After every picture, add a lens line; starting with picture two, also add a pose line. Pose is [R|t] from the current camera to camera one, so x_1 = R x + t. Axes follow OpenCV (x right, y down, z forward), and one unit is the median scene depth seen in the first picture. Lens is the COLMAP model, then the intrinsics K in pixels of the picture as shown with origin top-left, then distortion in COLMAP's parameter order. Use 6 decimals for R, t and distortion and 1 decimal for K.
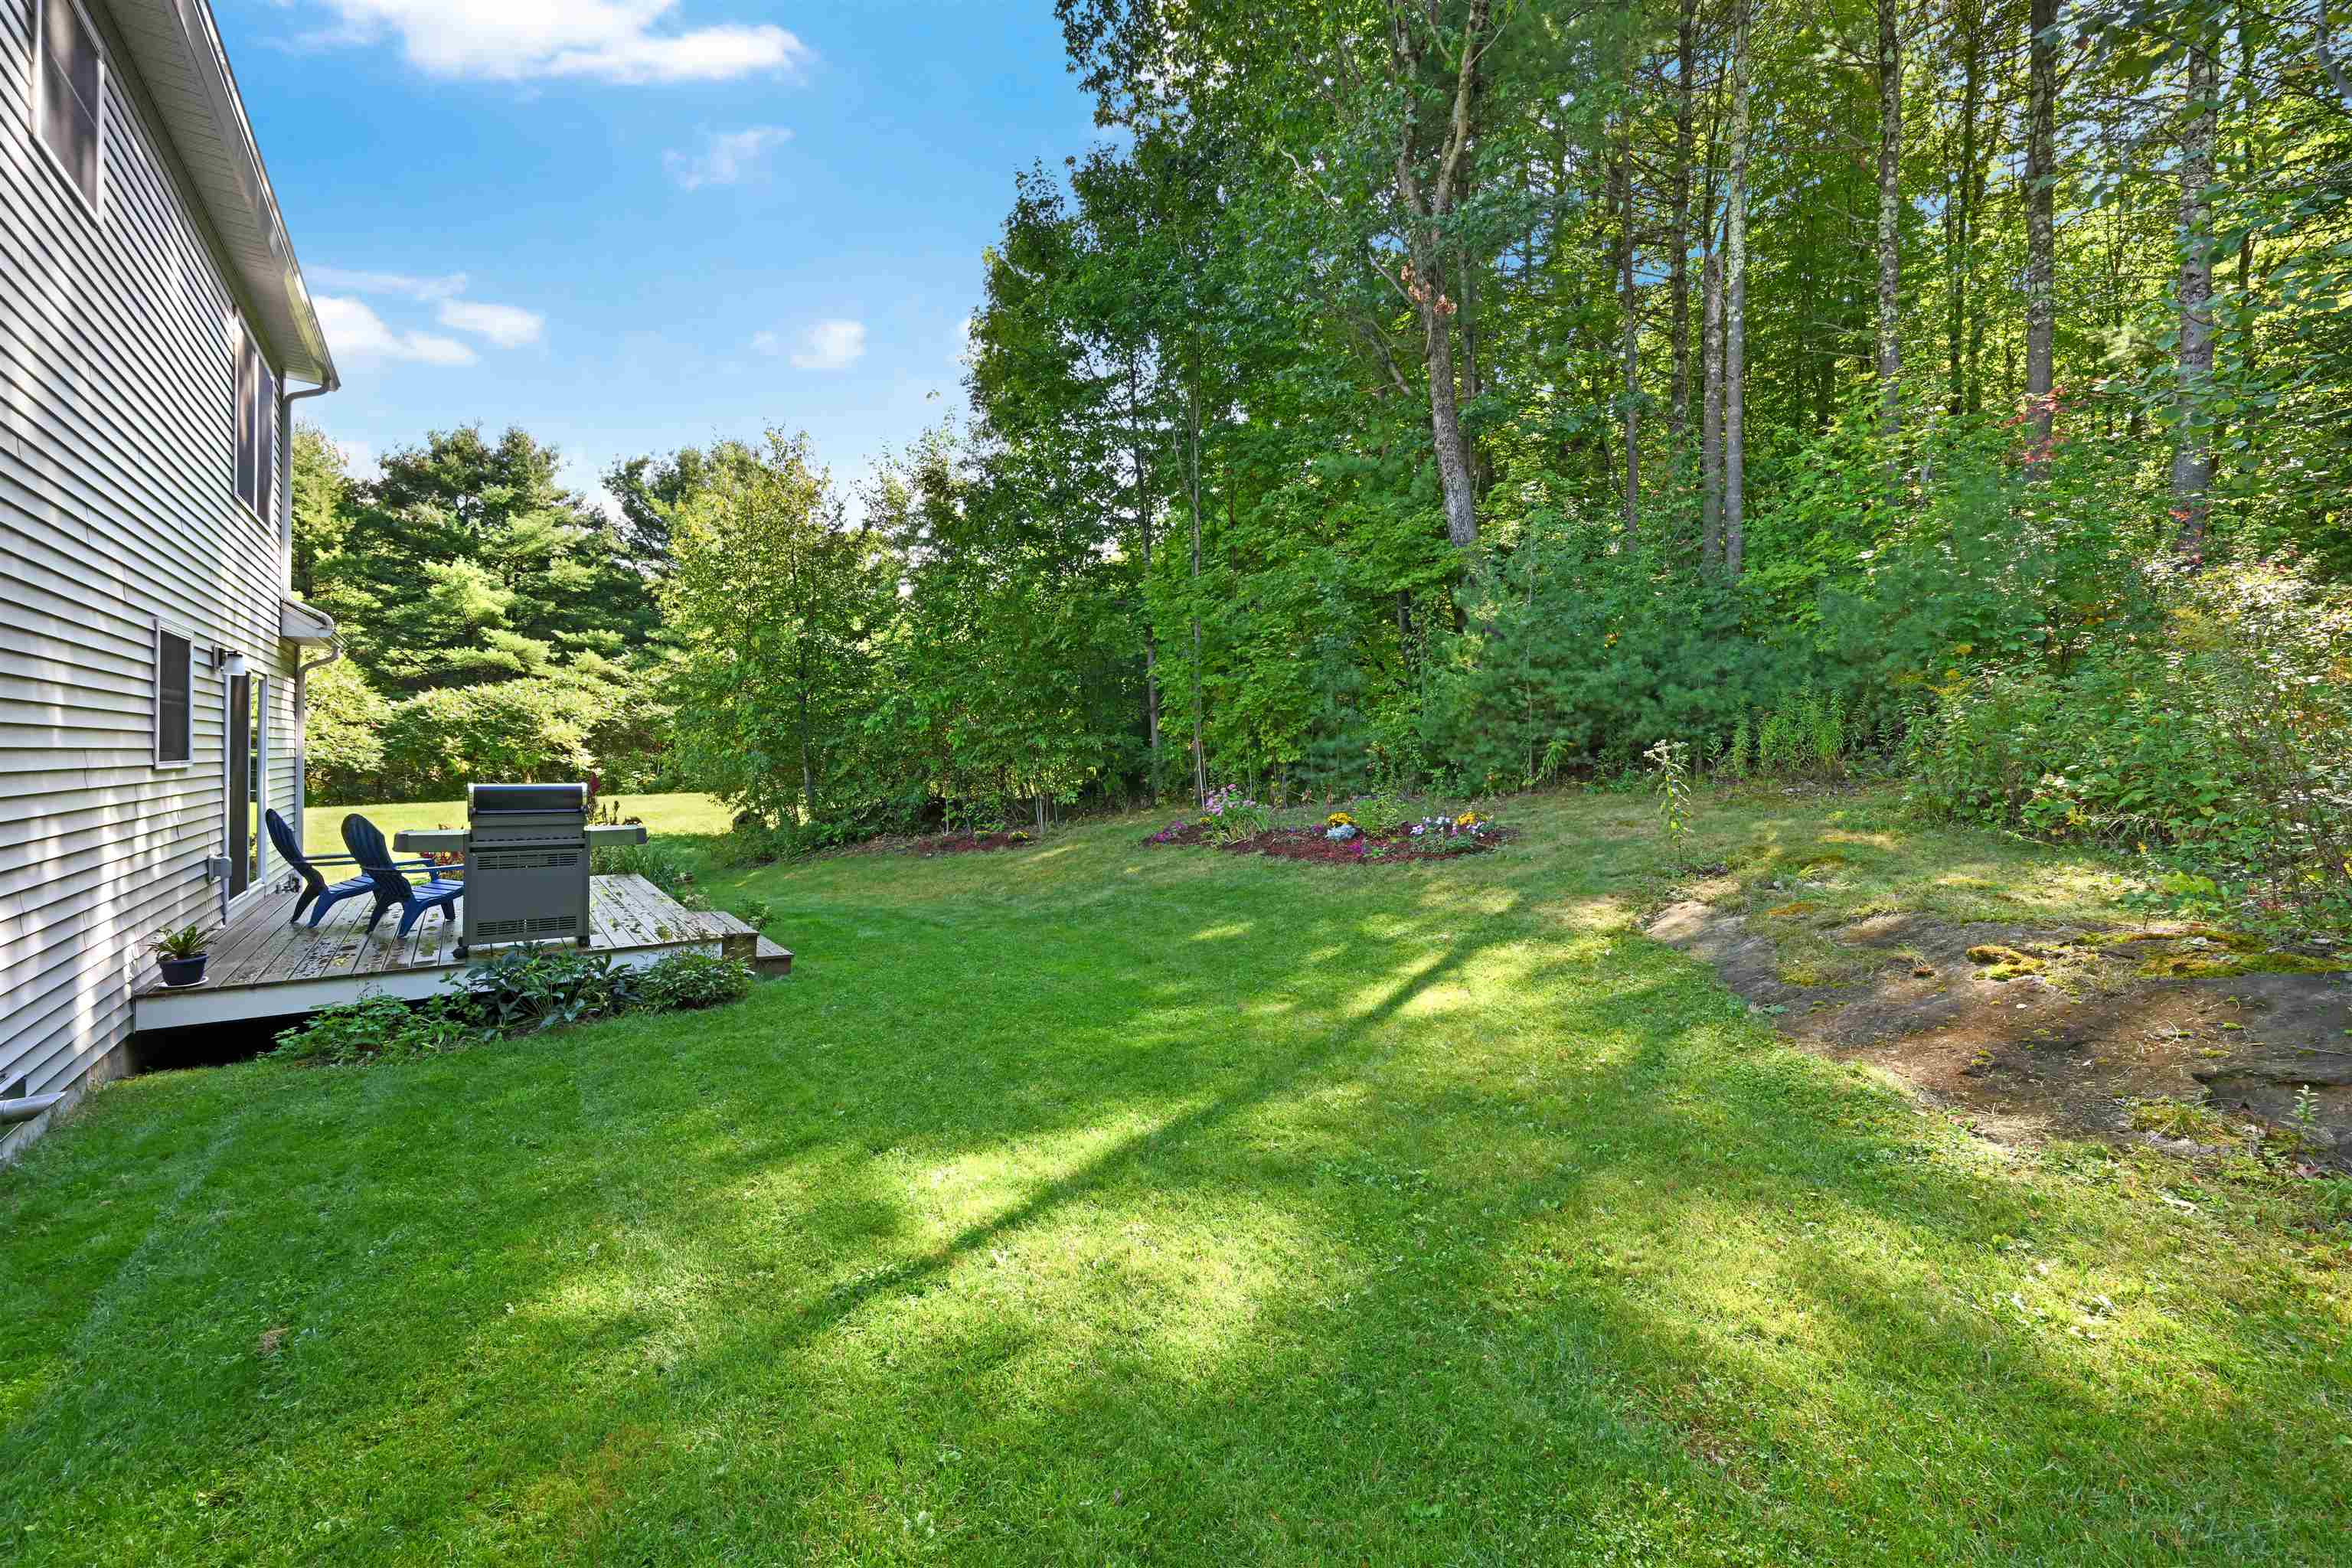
lens RADIAL K [[932.4, 0, 1172.8], [0, 932.4, 796.3], [0, 0, 1]] dist [-0.000394, -0.000040]
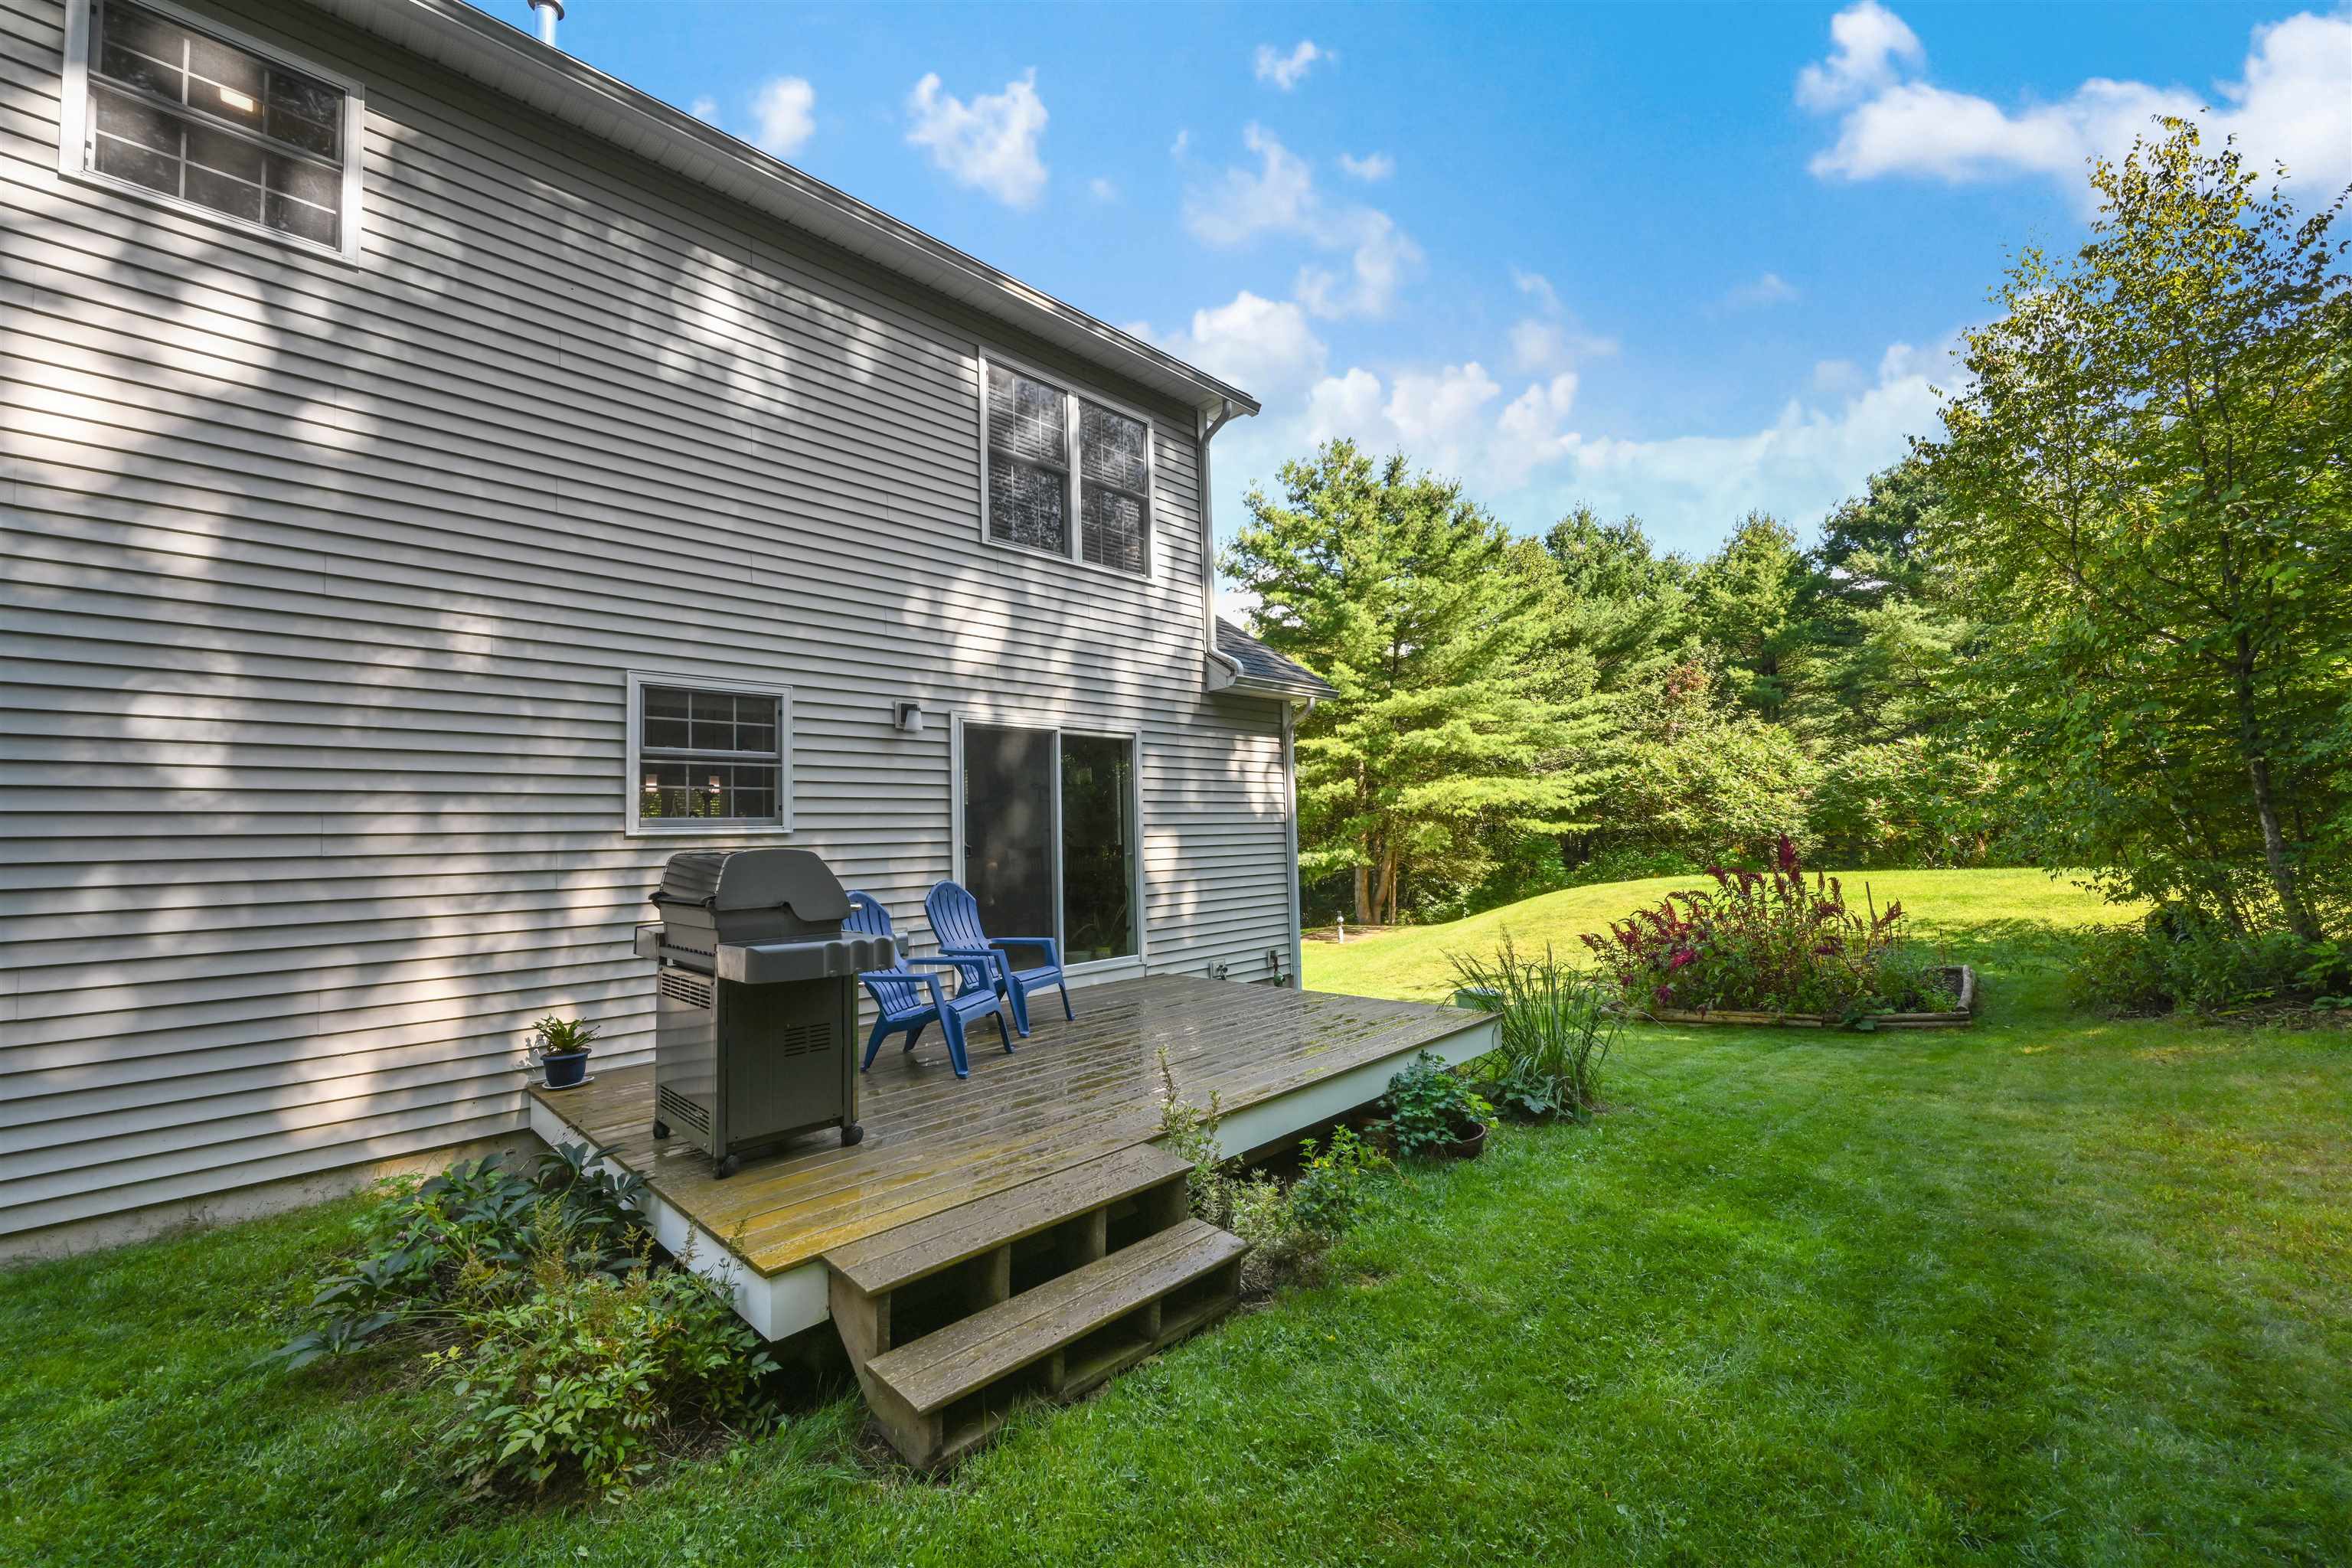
lens RADIAL K [[932.4, 0, 1175.8], [0, 932.4, 772.0], [0, 0, 1]] dist [-0.000394, -0.000040]
pose [[0.164818, -0.085583, -0.982604, -0.012731], [-0.011580, 0.995992, -0.088692, -0.002114], [0.986256, 0.025997, 0.163167, 0.200070]]
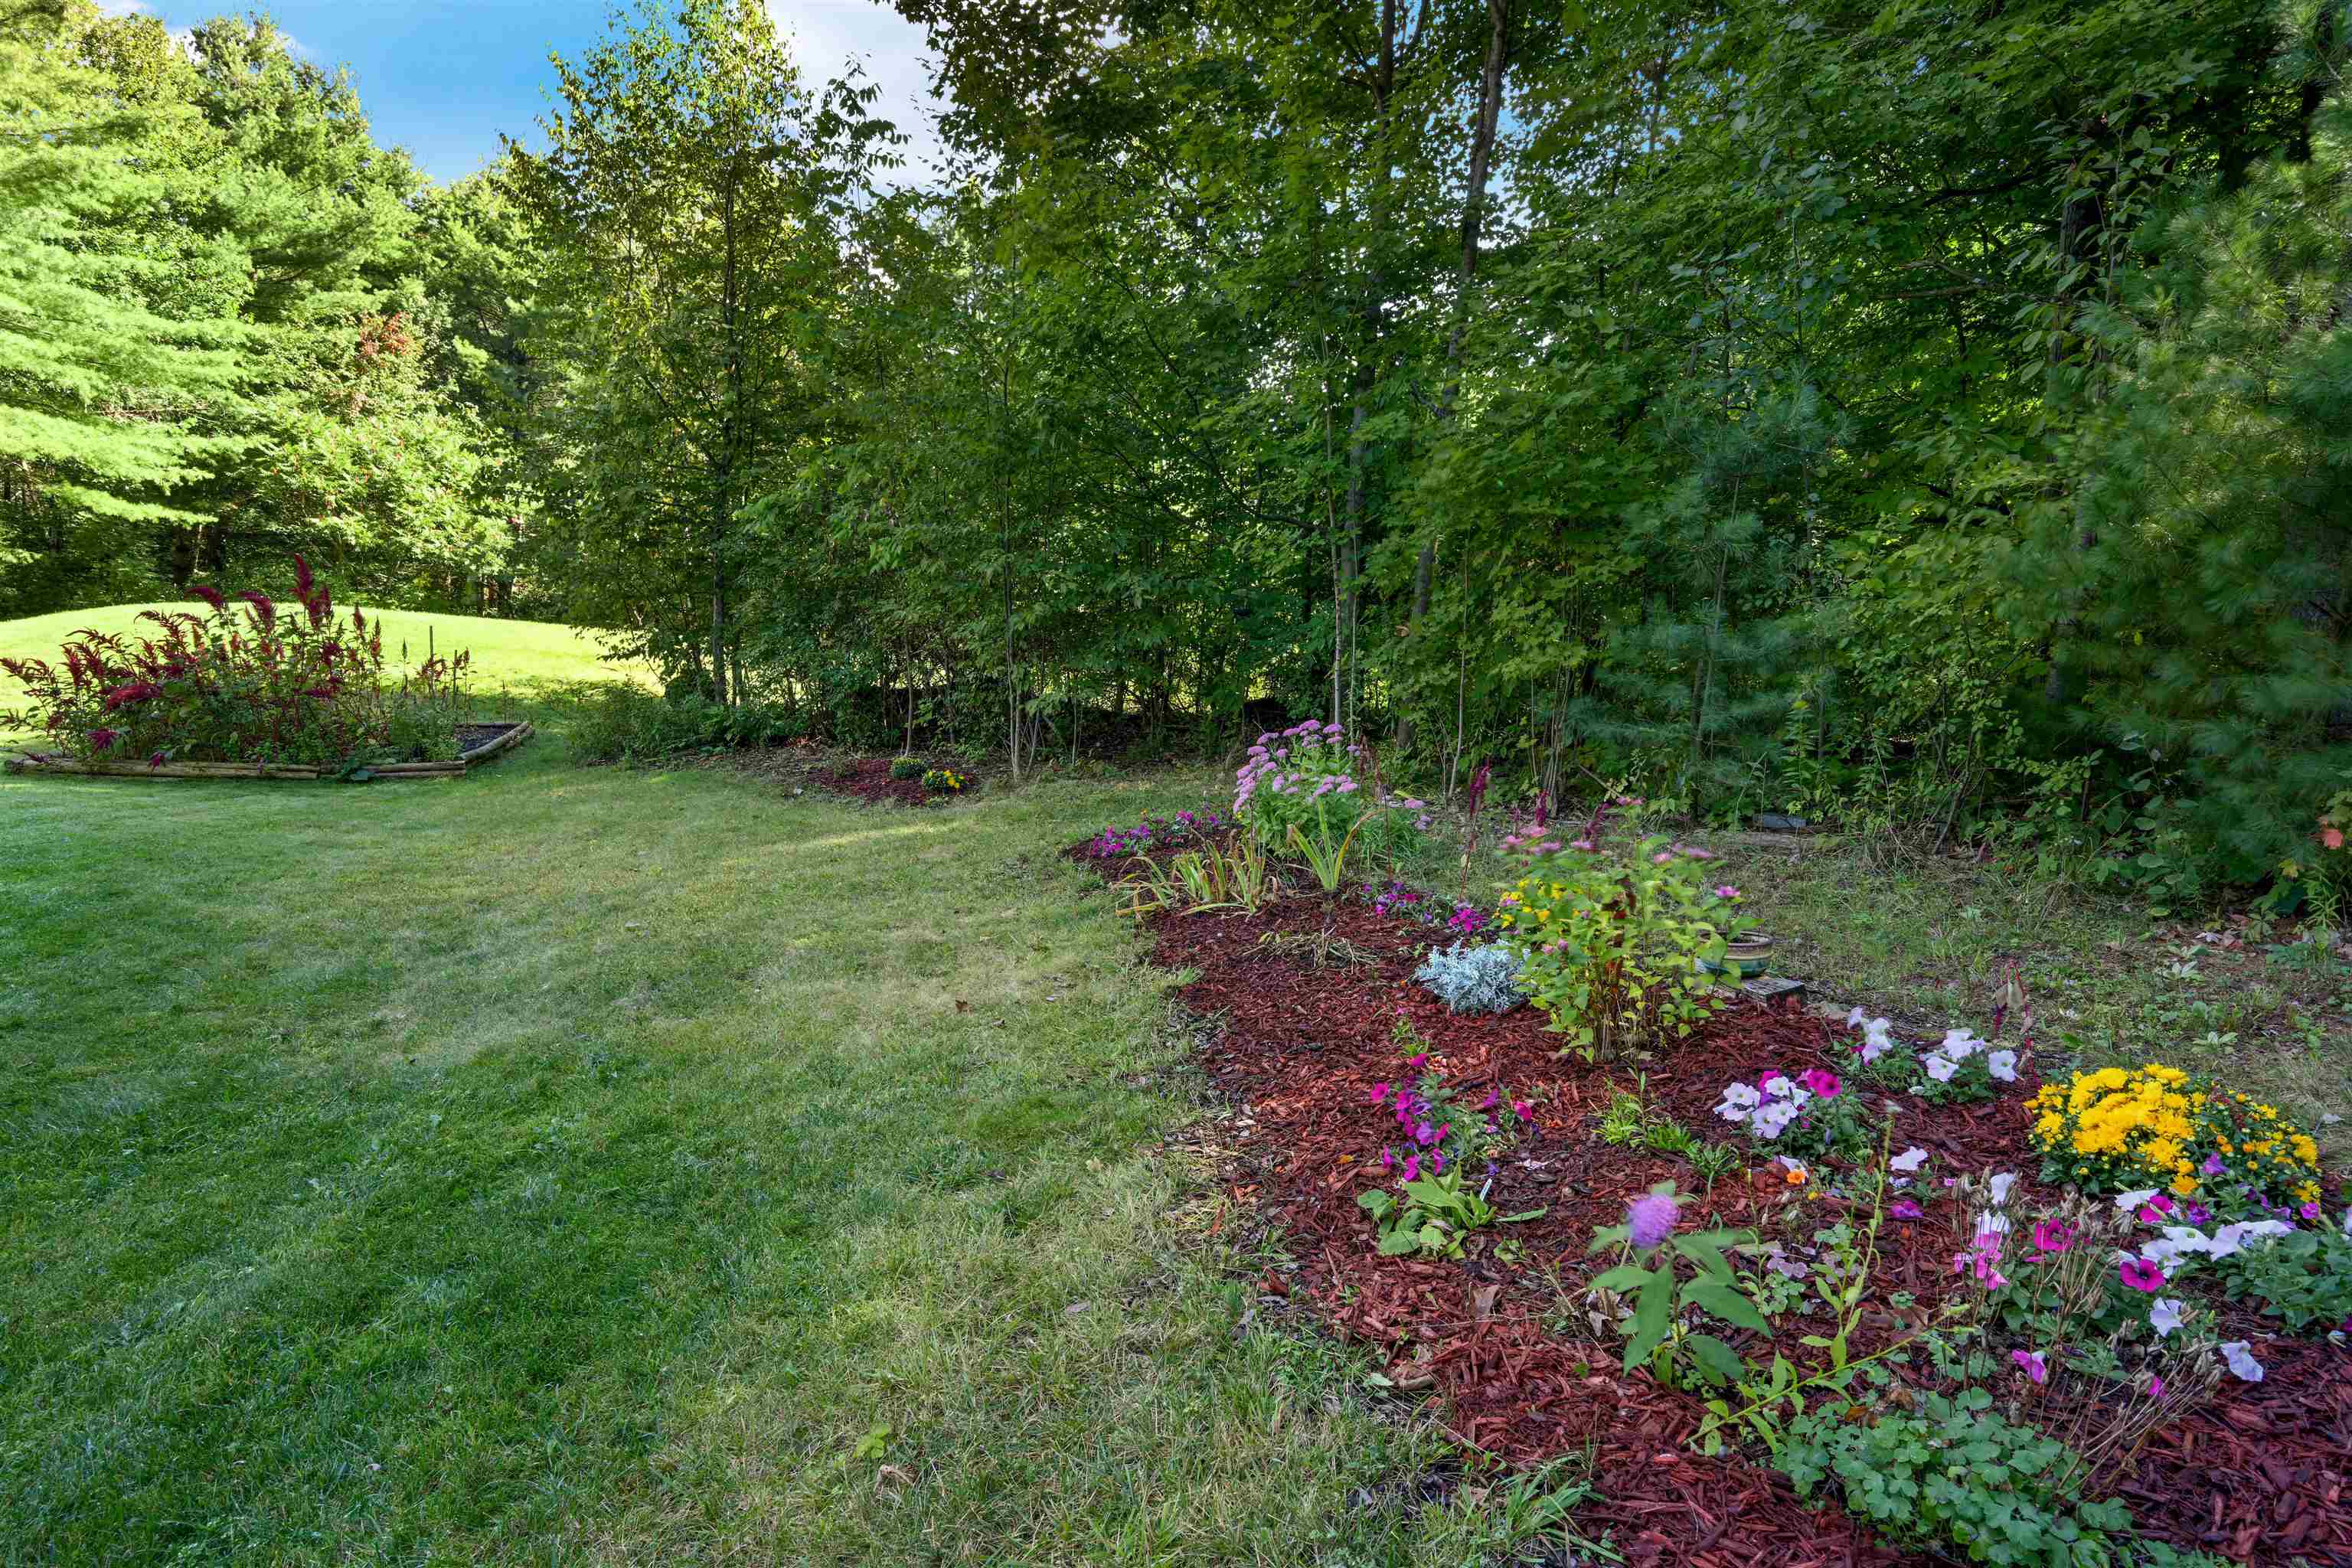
lens RADIAL K [[1262.4, 0, 1180.5], [0, 1262.4, 783.0], [0, 0, 1]] dist [-0.002009, -0.000010]
pose [[0.925052, 0.147806, -0.349902, 0.063329], [-0.131294, 0.988827, 0.070592, -0.005711], [0.356427, -0.019361, 0.934123, 0.205221]]
